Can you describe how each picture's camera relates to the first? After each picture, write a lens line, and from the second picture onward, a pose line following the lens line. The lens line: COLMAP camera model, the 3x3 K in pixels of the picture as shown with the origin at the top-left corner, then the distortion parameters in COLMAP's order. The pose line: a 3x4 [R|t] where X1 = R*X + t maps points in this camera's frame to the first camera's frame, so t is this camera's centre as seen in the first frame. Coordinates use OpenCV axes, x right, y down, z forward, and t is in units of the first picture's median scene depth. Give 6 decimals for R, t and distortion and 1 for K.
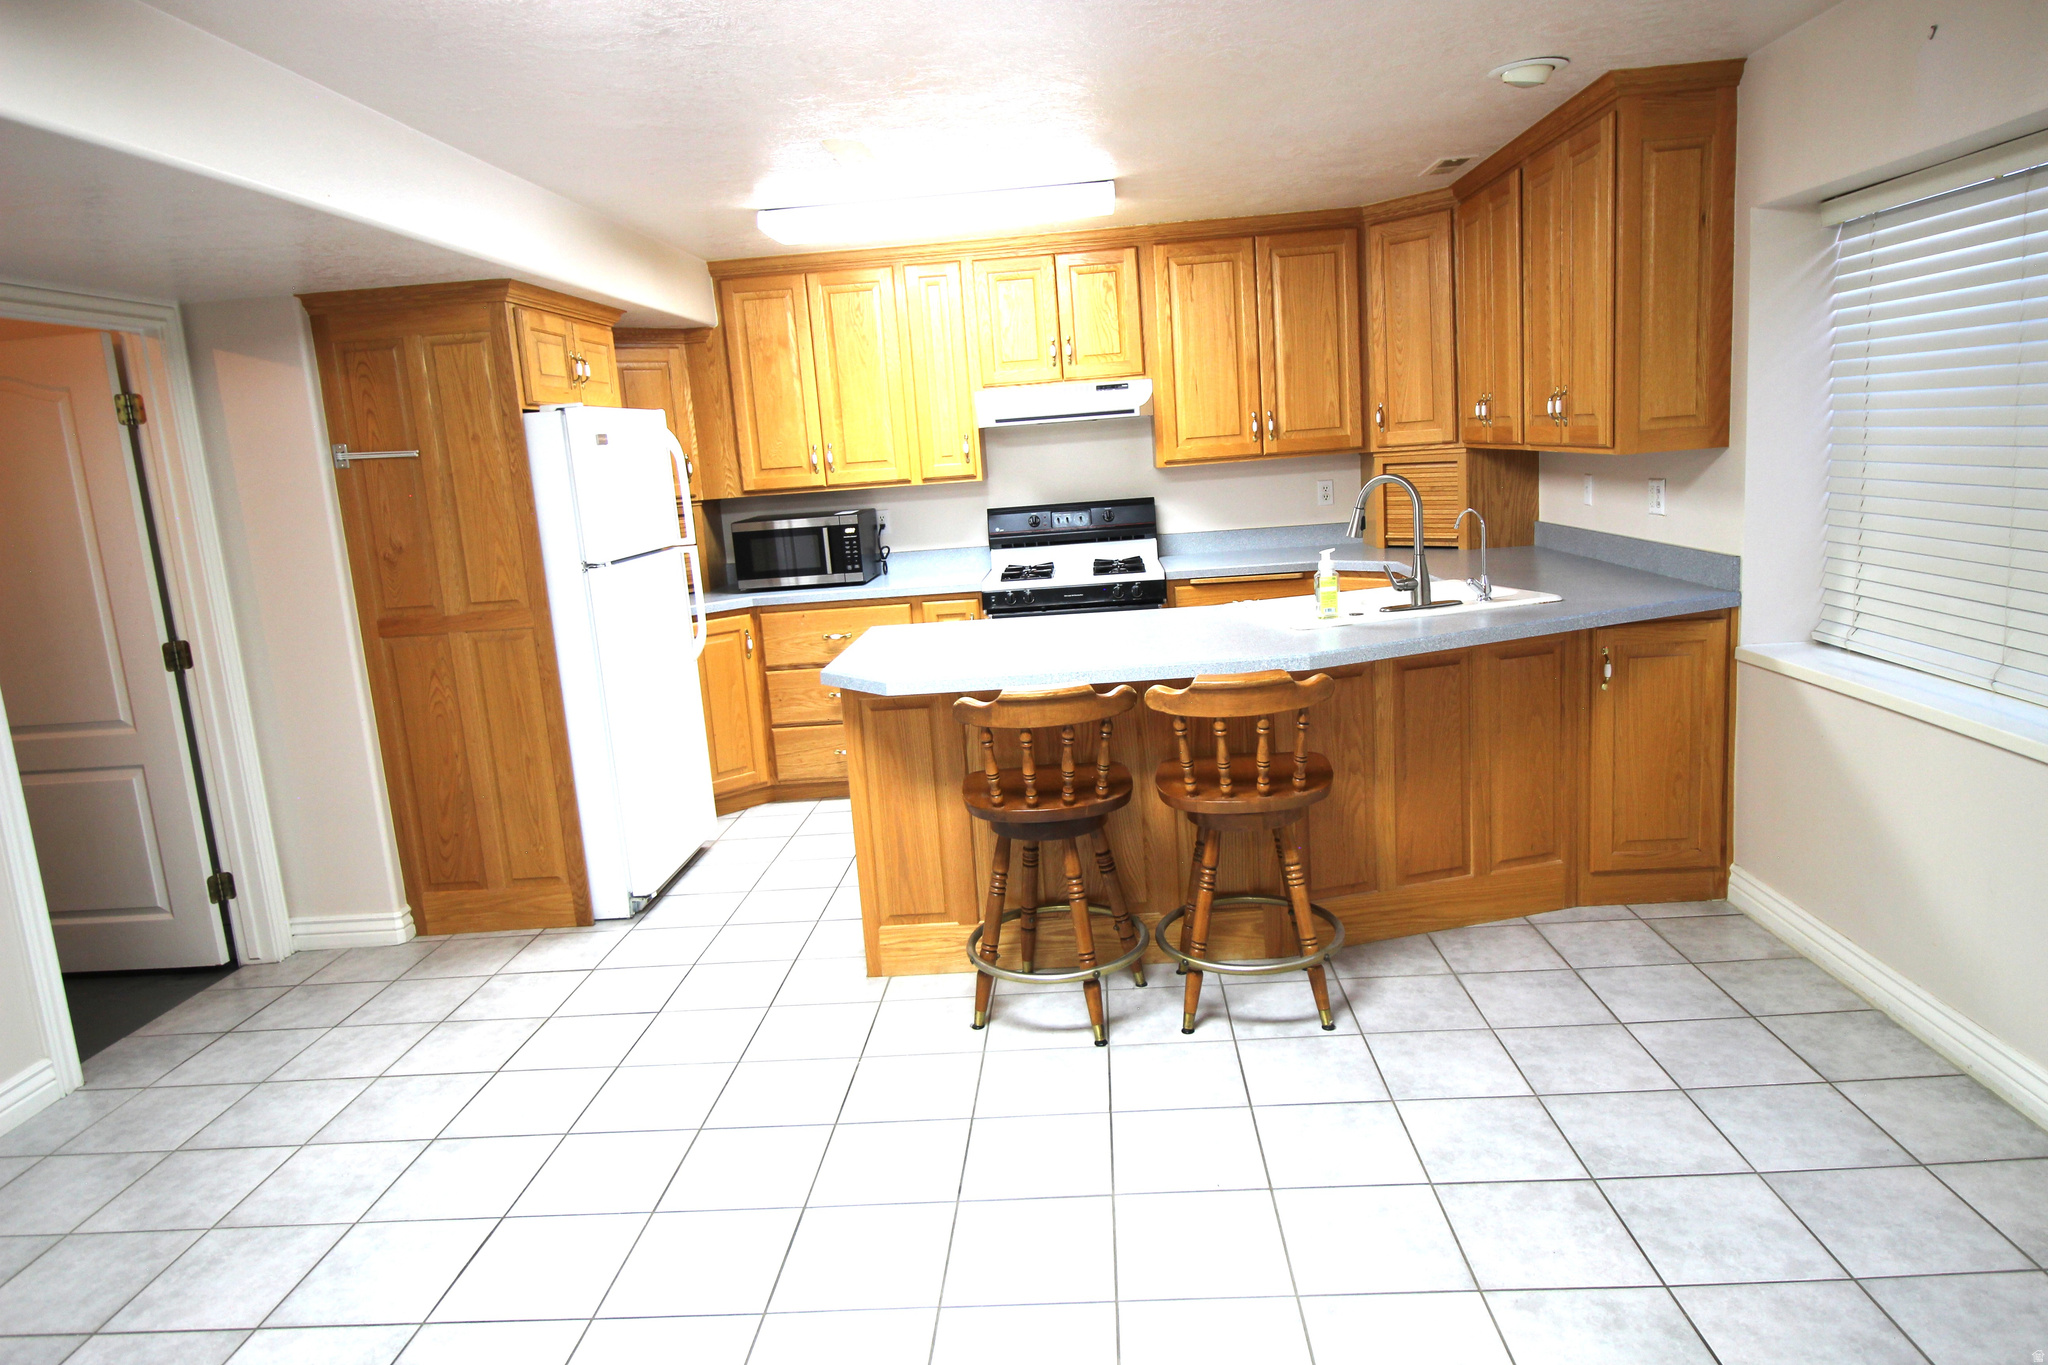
lens RADIAL K [[1309.0, 0, 1023.8], [0, 1309.0, 684.7], [0, 0, 1]] dist [-0.012112, -0.000831]
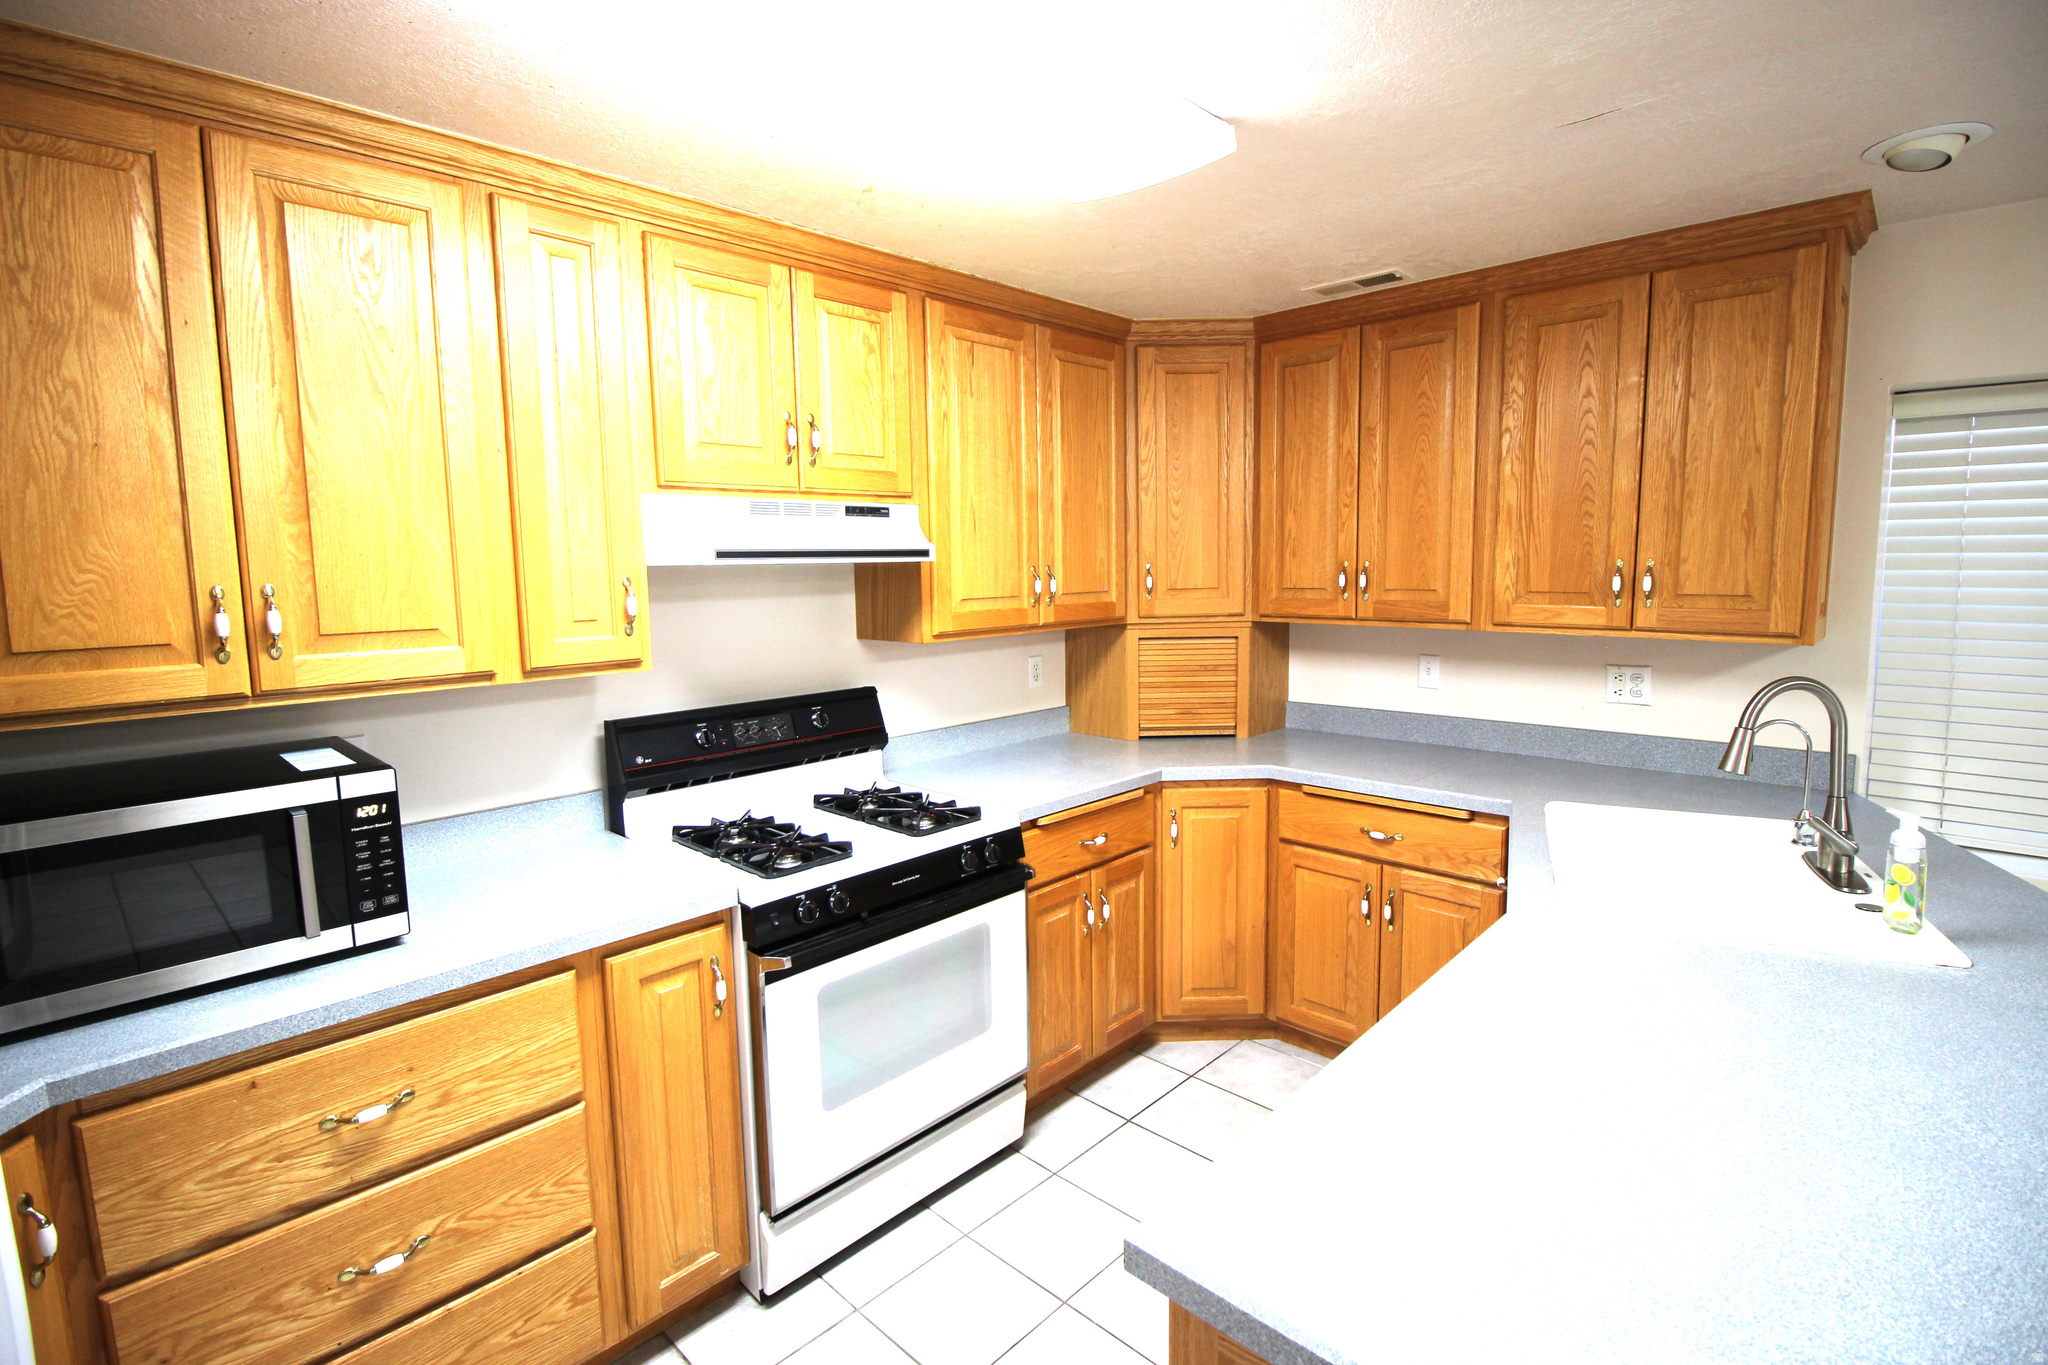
lens RADIAL K [[951.0, 0, 1032.0], [0, 951.0, 666.3], [0, 0, 1]] dist [-0.013659, -0.001045]
pose [[0.640993, -0.024471, 0.767157, -0.221881], [0.108601, 0.992328, -0.059087, -0.123076], [-0.759825, 0.121188, 0.638732, 0.672791]]
